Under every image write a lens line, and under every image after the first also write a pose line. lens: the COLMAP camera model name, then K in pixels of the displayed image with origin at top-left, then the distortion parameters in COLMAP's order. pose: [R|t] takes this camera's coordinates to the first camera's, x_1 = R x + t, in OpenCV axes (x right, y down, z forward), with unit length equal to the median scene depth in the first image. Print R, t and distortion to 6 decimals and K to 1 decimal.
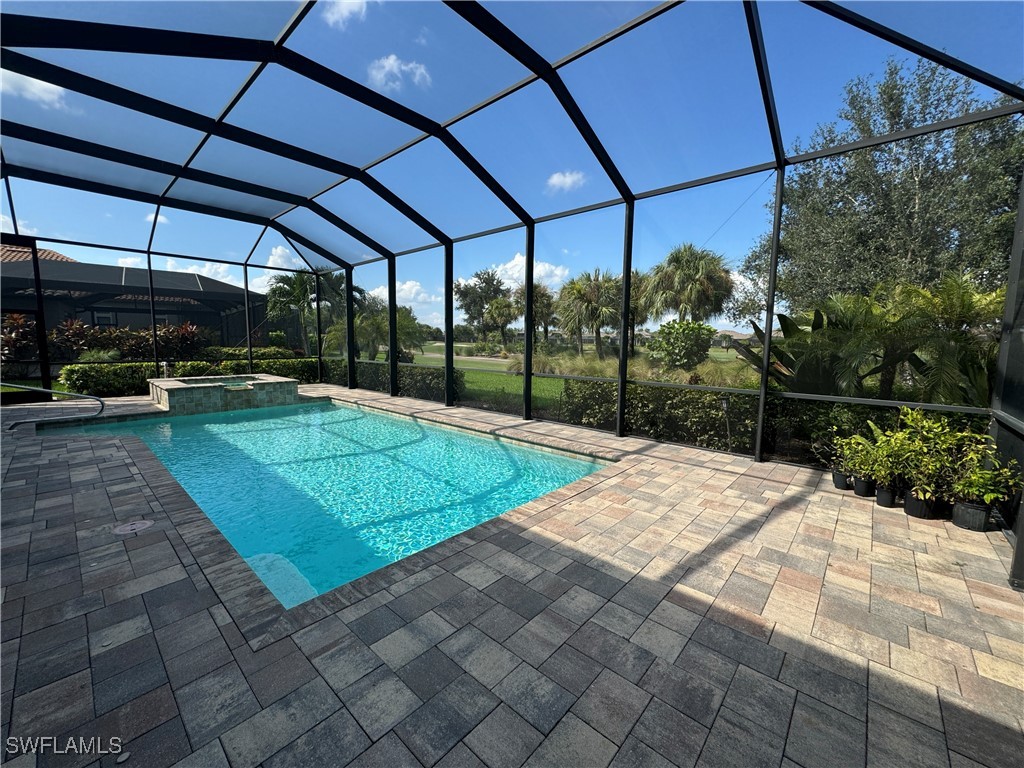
lens RADIAL K [[409.0, 0, 512.0], [0, 409.0, 384.0], [0, 0, 1]] dist [-0.003443, 0.000004]
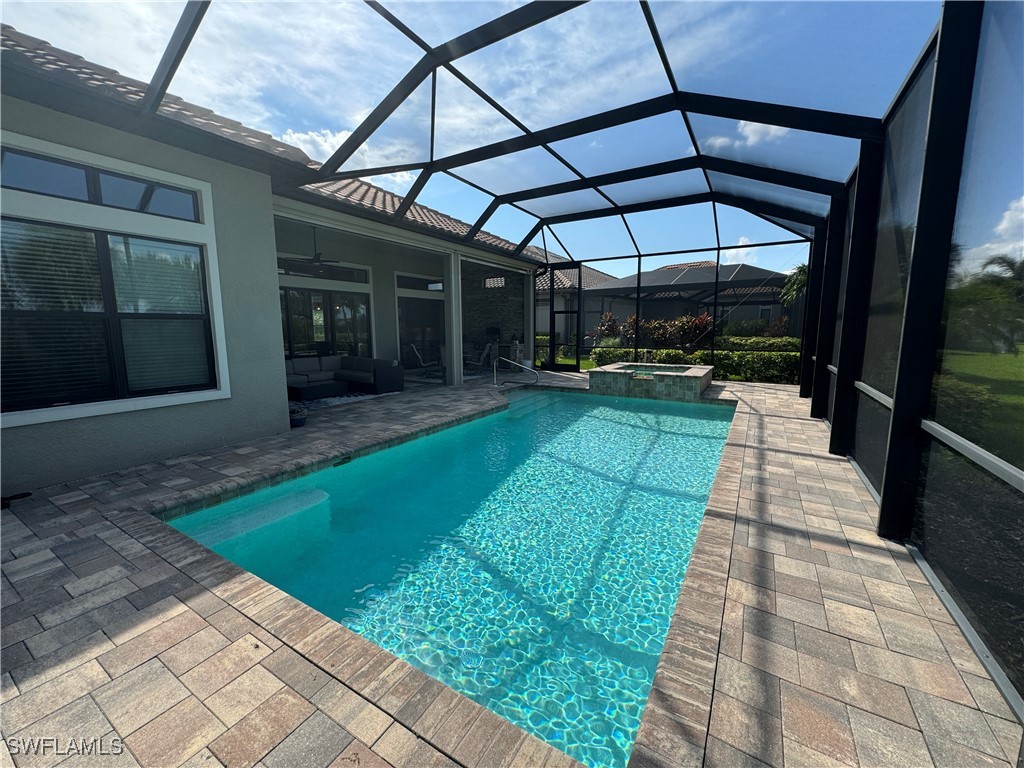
lens RADIAL K [[409.0, 0, 512.0], [0, 409.0, 384.0], [0, 0, 1]] dist [-0.003443, 0.000004]
pose [[0.185897, 0.123115, -0.974826, 0.426751], [-0.096565, 0.989605, 0.106567, -0.079446], [0.977813, 0.074324, 0.195854, 0.760185]]
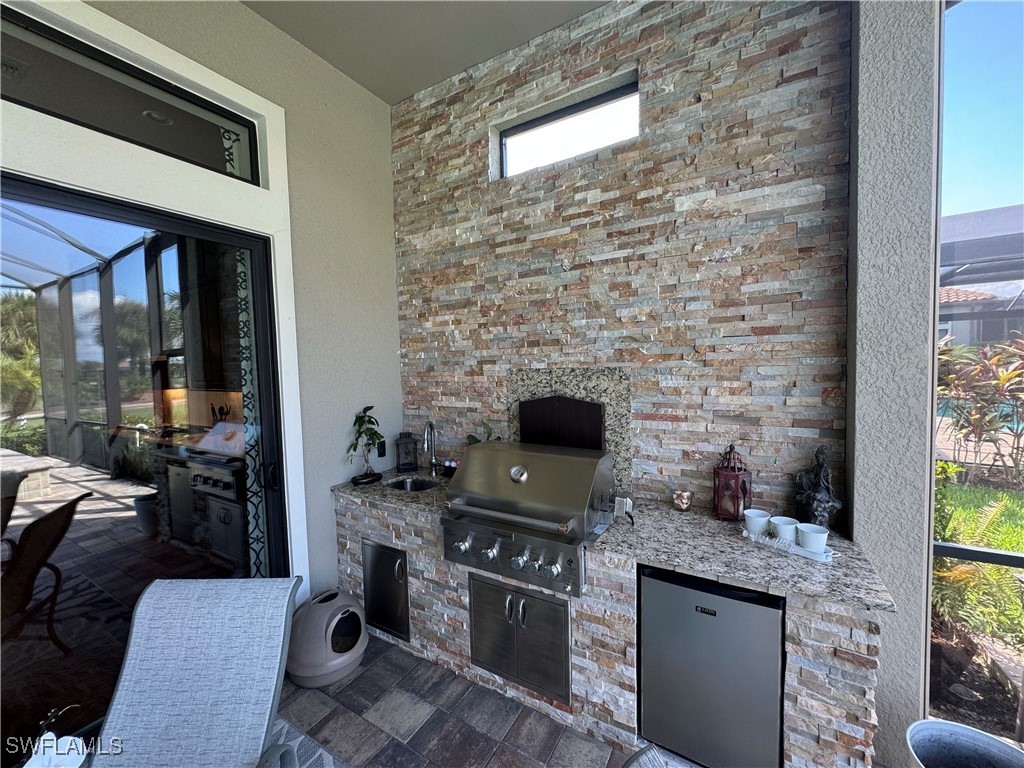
lens RADIAL K [[409.0, 0, 512.0], [0, 409.0, 384.0], [0, 0, 1]] dist [-0.003443, 0.000004]
pose [[0.195599, 0.031766, -0.980169, -1.726018], [-0.075035, 0.997030, 0.017339, -0.163638], [0.977809, 0.070155, 0.197402, 0.985136]]
